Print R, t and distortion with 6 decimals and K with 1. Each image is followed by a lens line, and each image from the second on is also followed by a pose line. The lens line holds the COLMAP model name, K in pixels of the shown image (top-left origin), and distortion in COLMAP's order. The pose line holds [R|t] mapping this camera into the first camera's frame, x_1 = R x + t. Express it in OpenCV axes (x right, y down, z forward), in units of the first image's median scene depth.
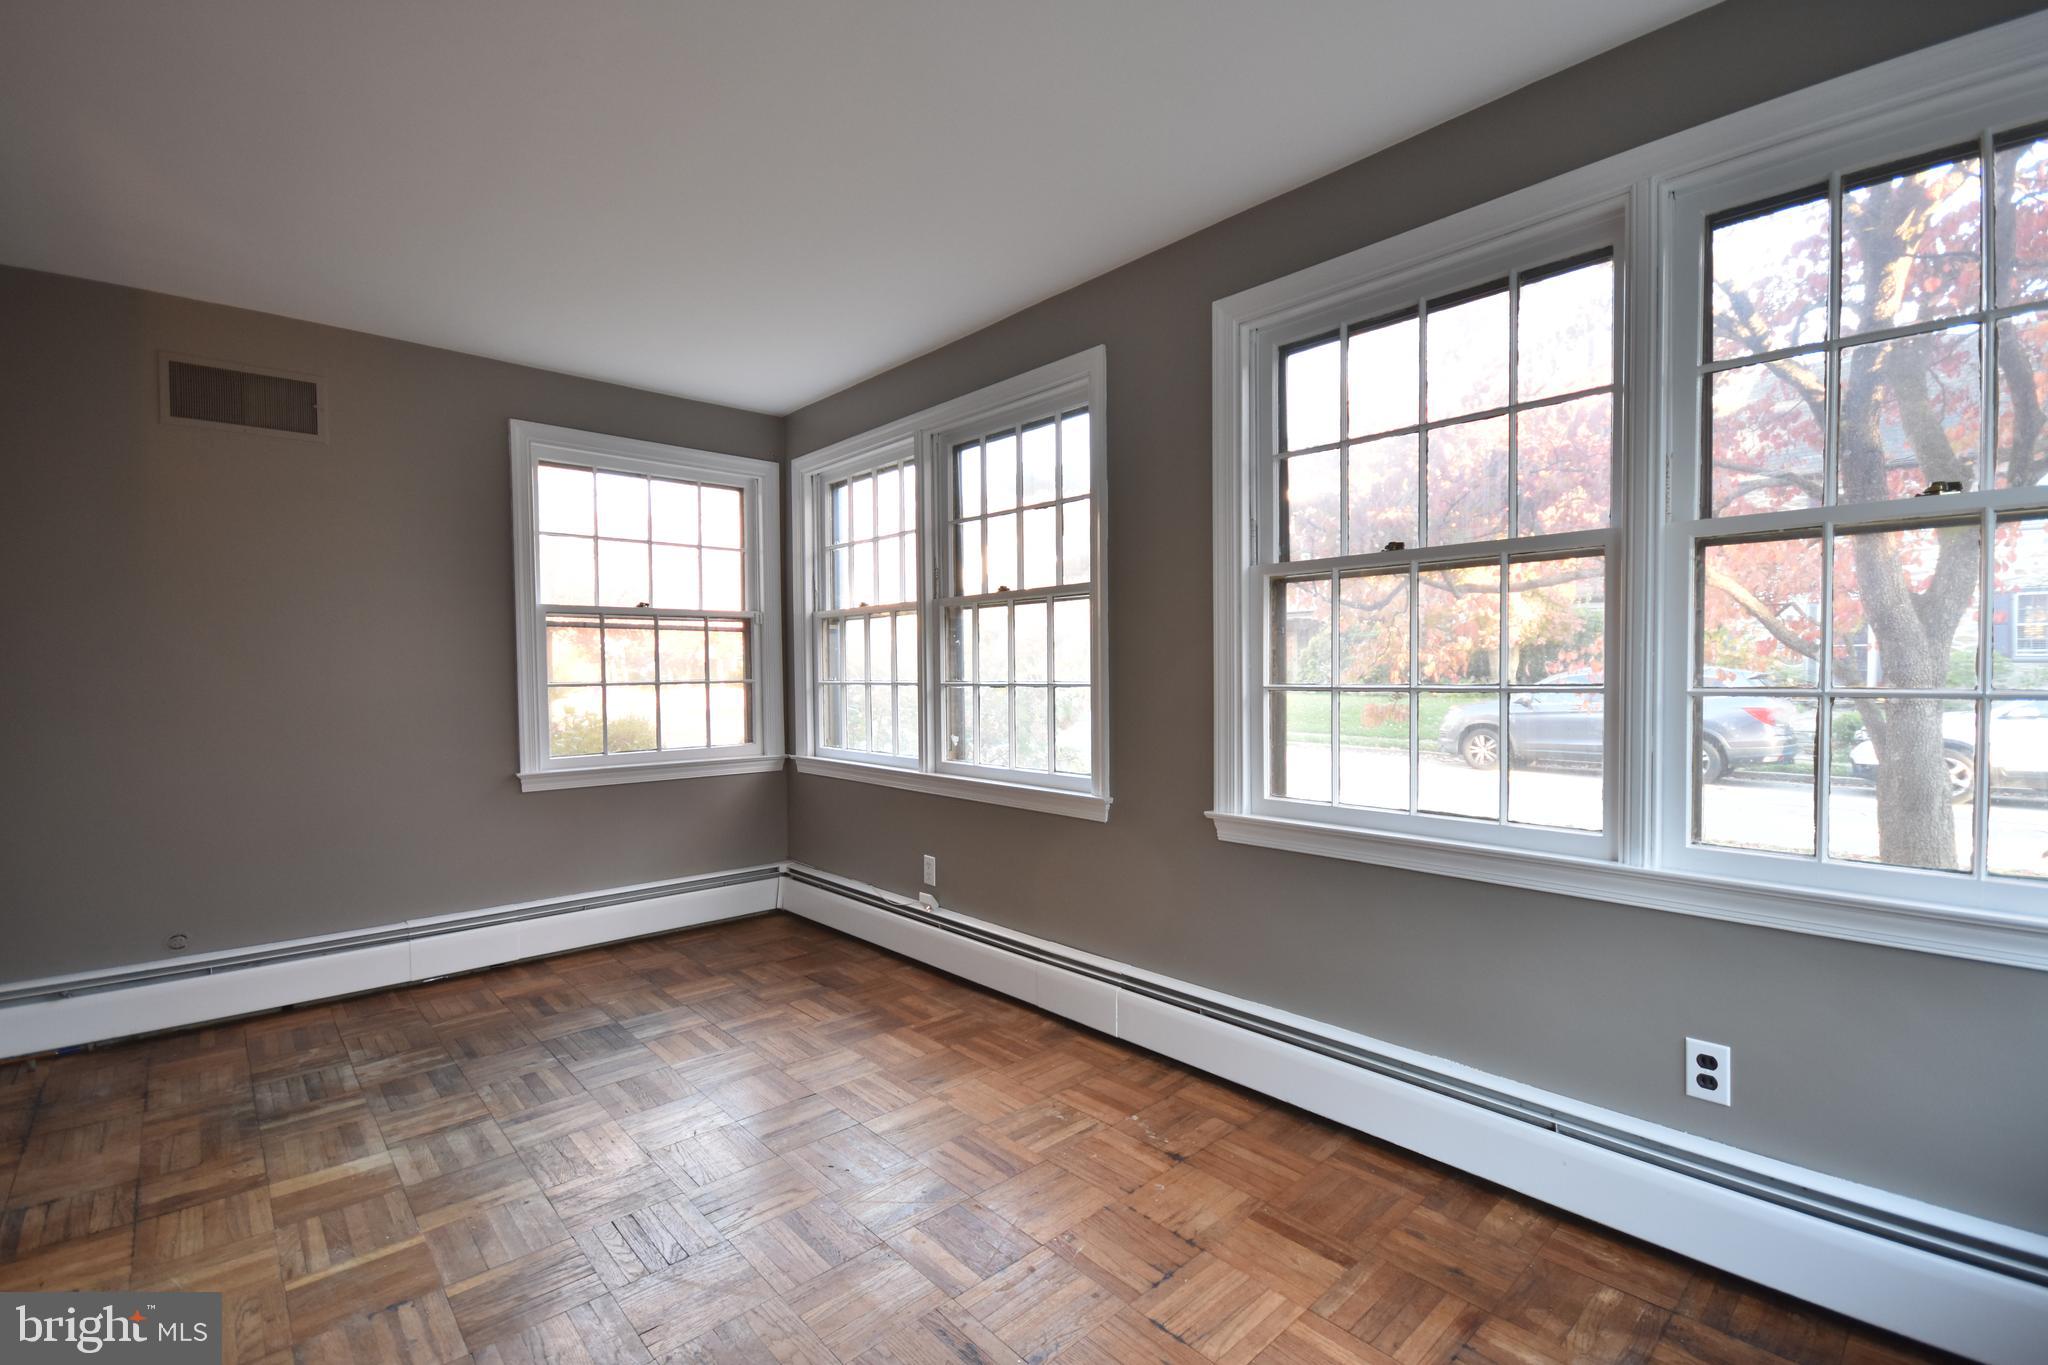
lens RADIAL K [[896.6, 0, 1022.0], [0, 896.6, 688.5], [0, 0, 1]] dist [0.001845, -0.009188]
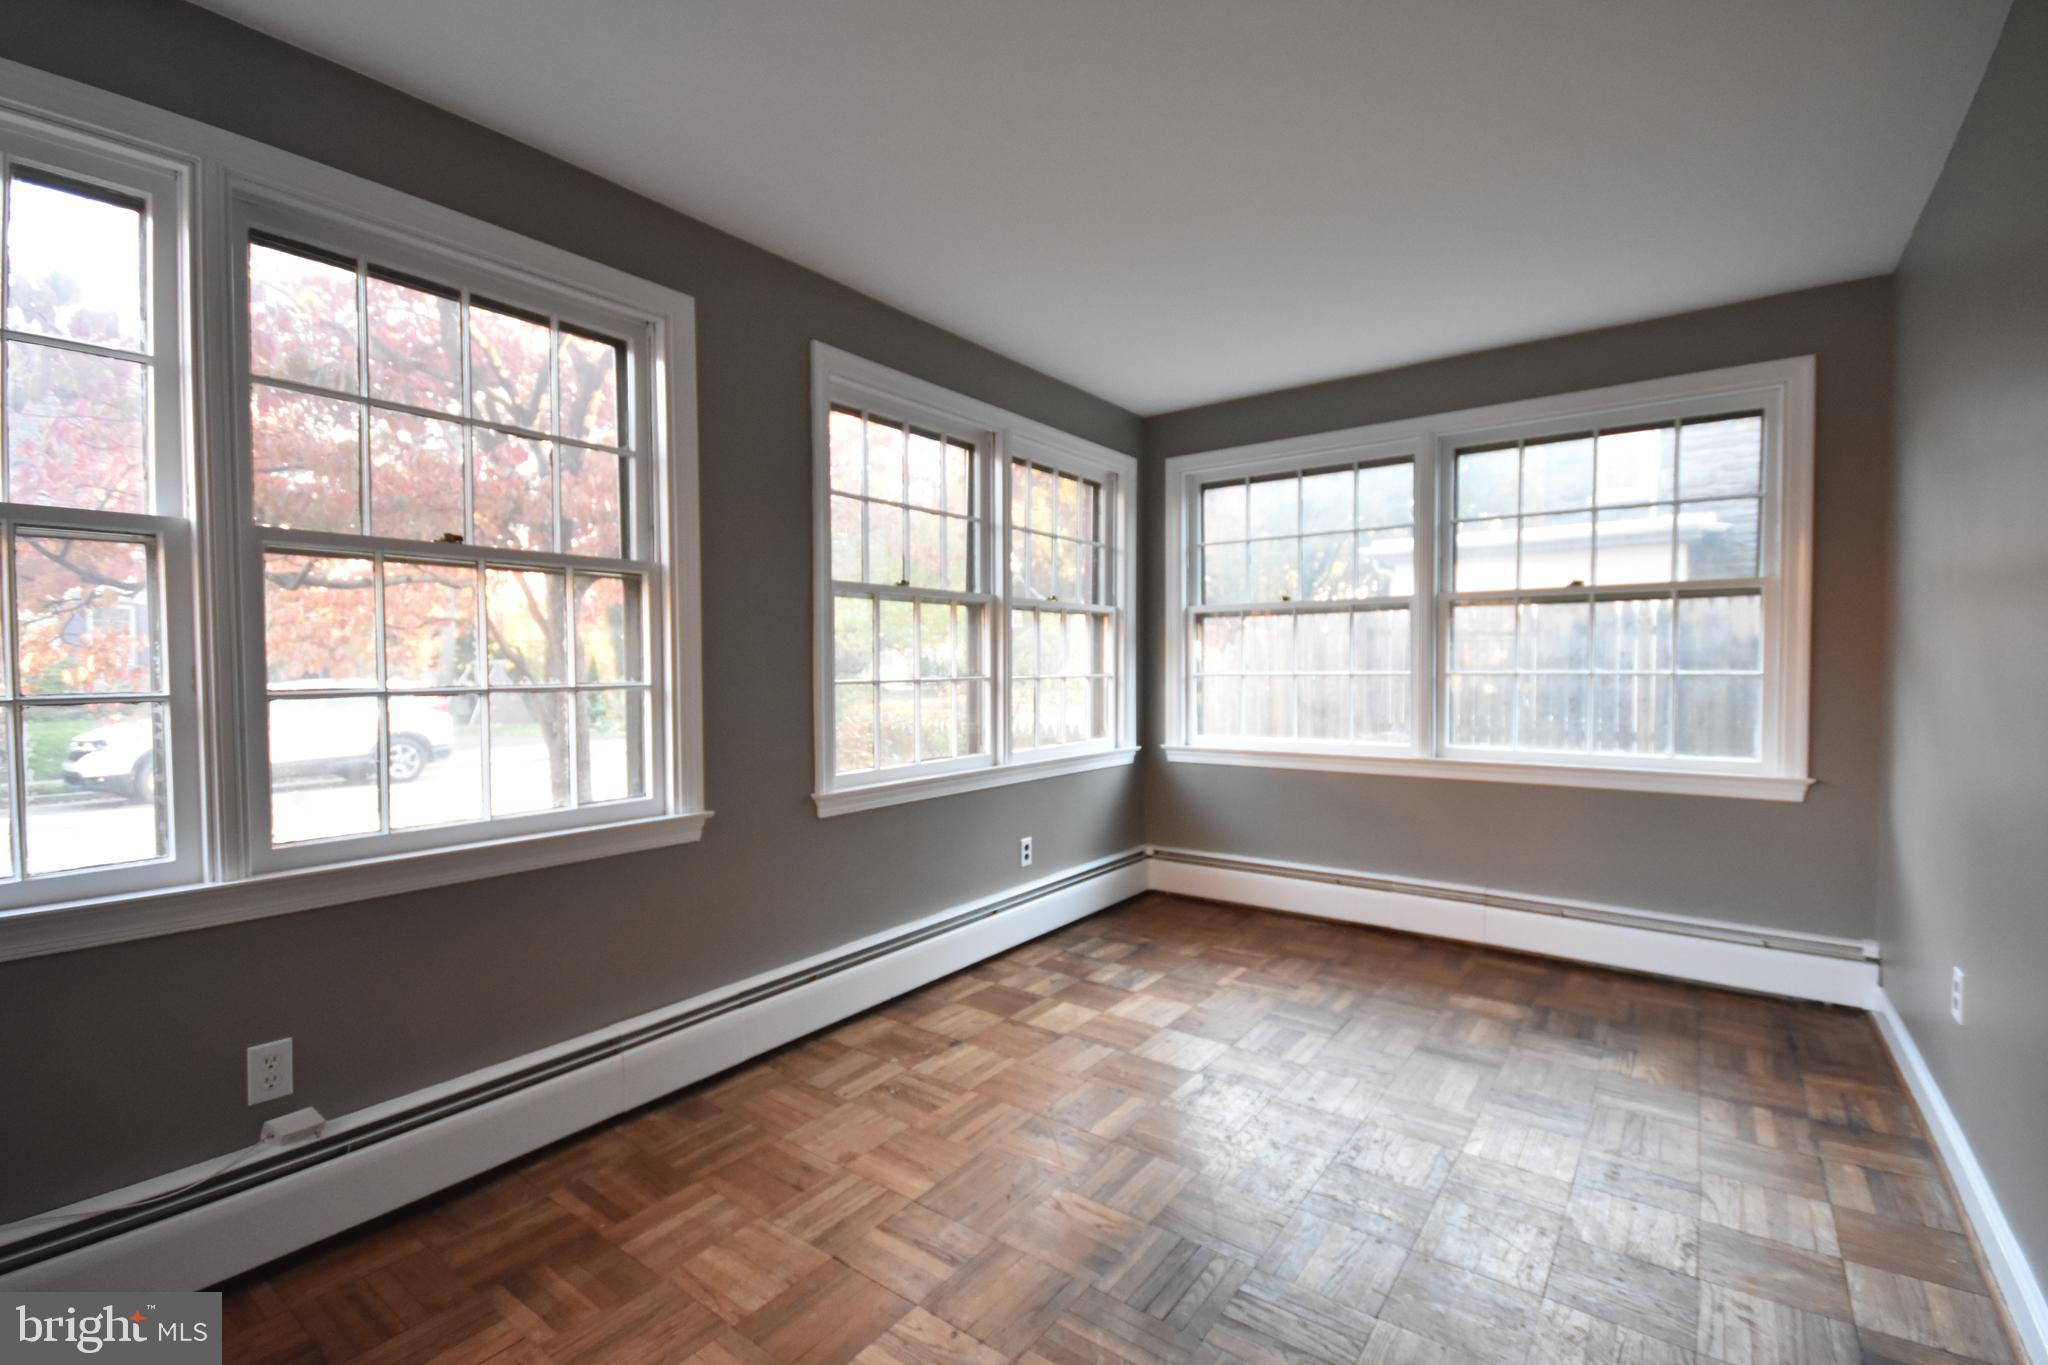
lens RADIAL K [[896.6, 0, 1022.0], [0, 896.6, 688.5], [0, 0, 1]] dist [0.001845, -0.009188]
pose [[-0.185410, -0.010298, 0.982607, -0.844665], [0.033867, 0.999284, 0.016863, -0.003309], [-0.982077, 0.036404, -0.184929, 0.862934]]
